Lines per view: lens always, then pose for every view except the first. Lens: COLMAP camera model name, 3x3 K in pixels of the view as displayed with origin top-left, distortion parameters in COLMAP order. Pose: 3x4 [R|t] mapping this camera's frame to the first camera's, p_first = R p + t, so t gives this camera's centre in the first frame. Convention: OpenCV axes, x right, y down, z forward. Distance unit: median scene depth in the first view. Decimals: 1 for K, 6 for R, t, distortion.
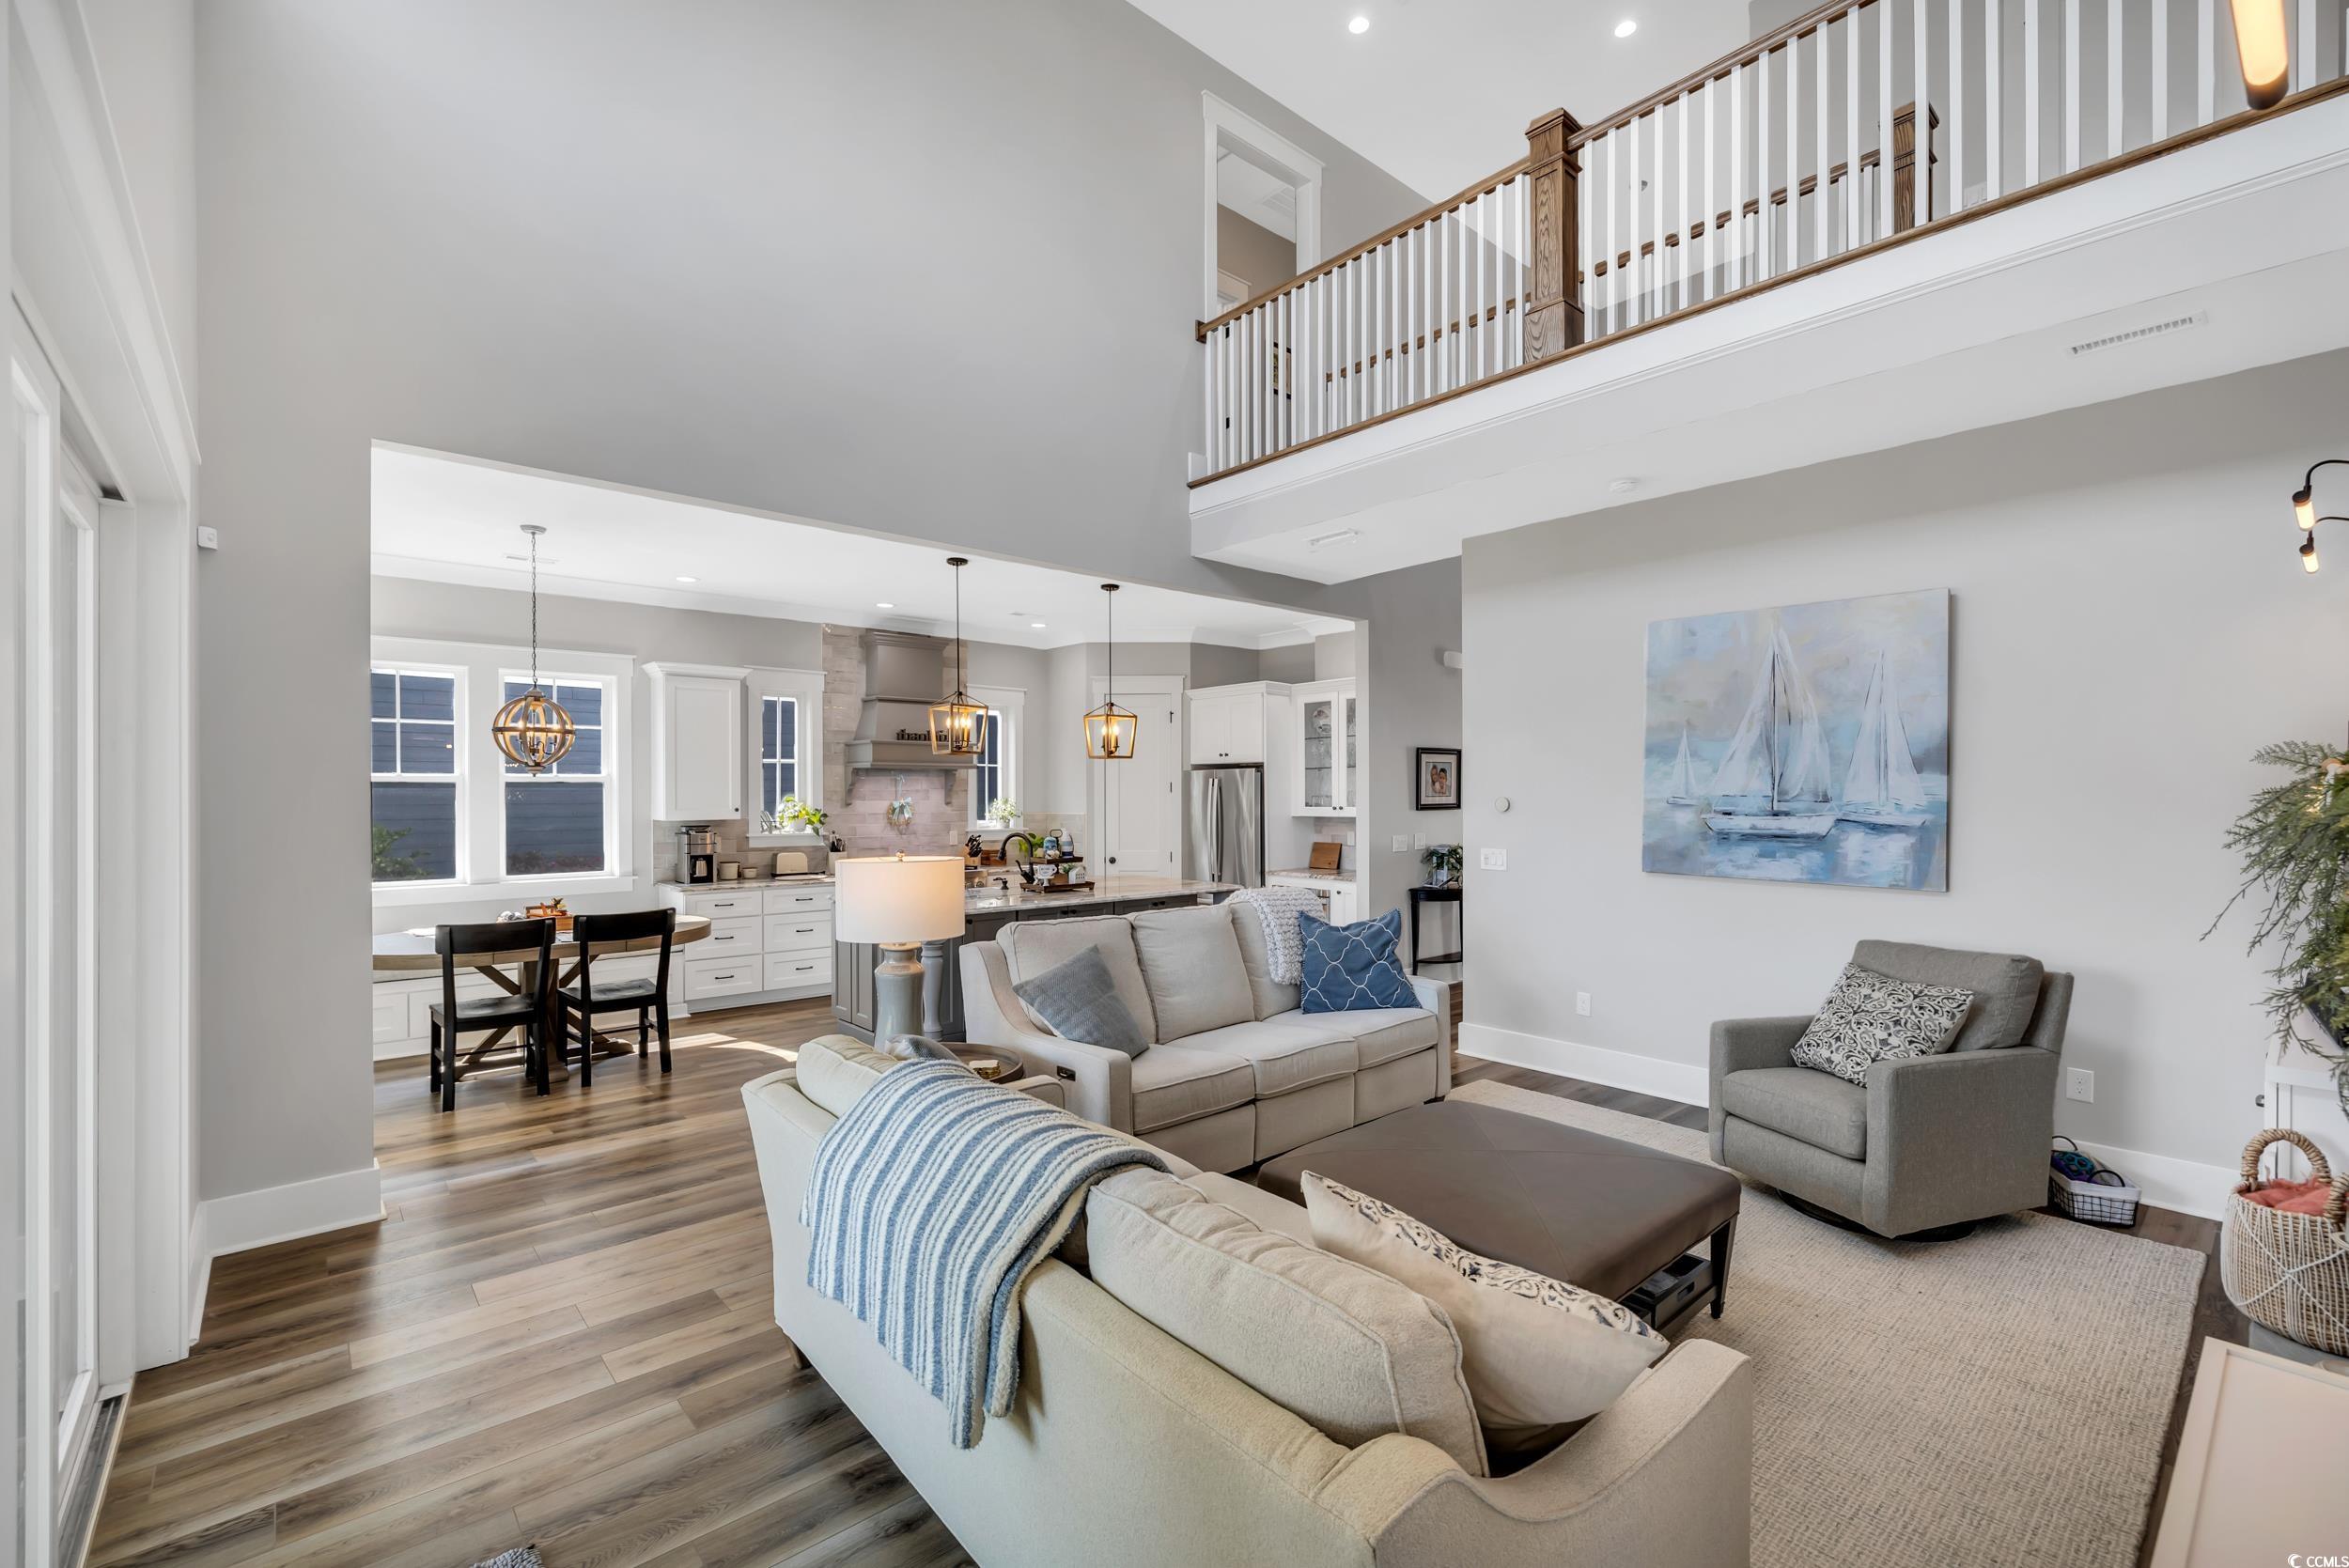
lens RADIAL K [[984.7, 0, 1172.7], [0, 984.7, 788.2], [0, 0, 1]] dist [0.000827, 0.000245]
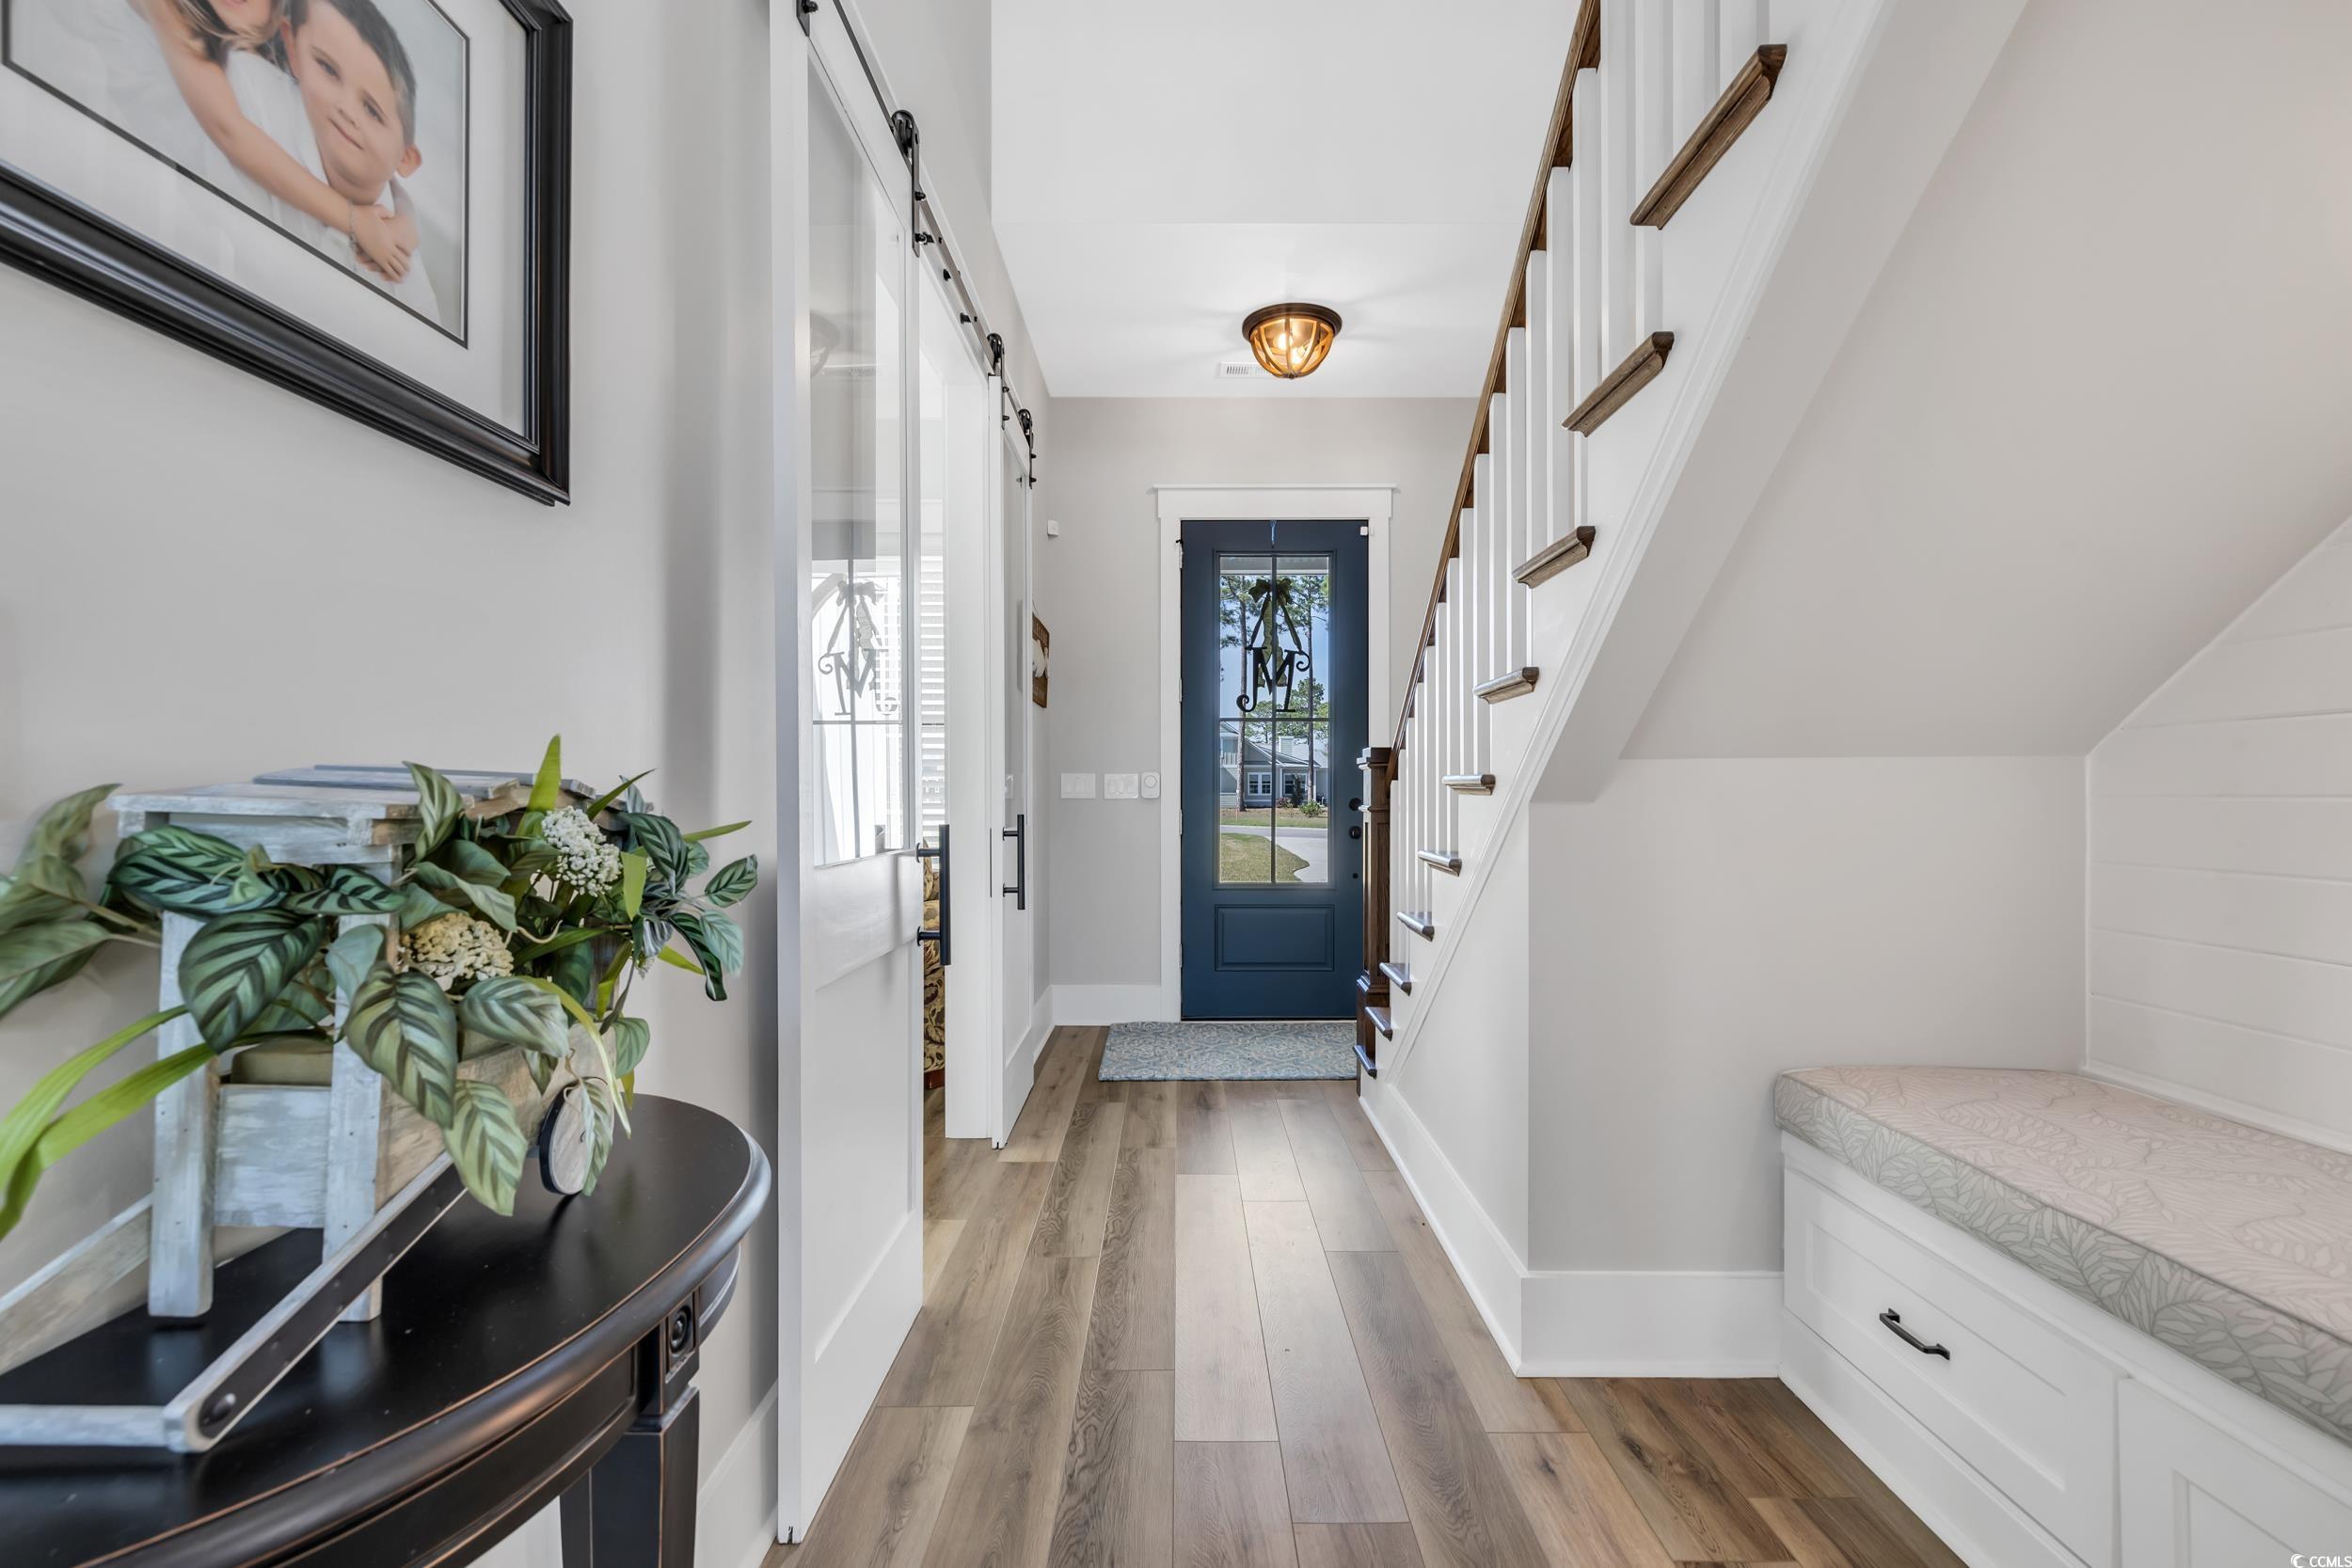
lens RADIAL K [[985.9, 0, 1177.0], [0, 985.9, 786.6], [0, 0, 1]] dist [0.000827, 0.000245]
pose [[0.661947, 0.001076, 0.749550, 0.256438], [0.001777, 0.999994, -0.003005, 0.058857], [-0.749548, 0.003321, 0.661941, 0.881386]]
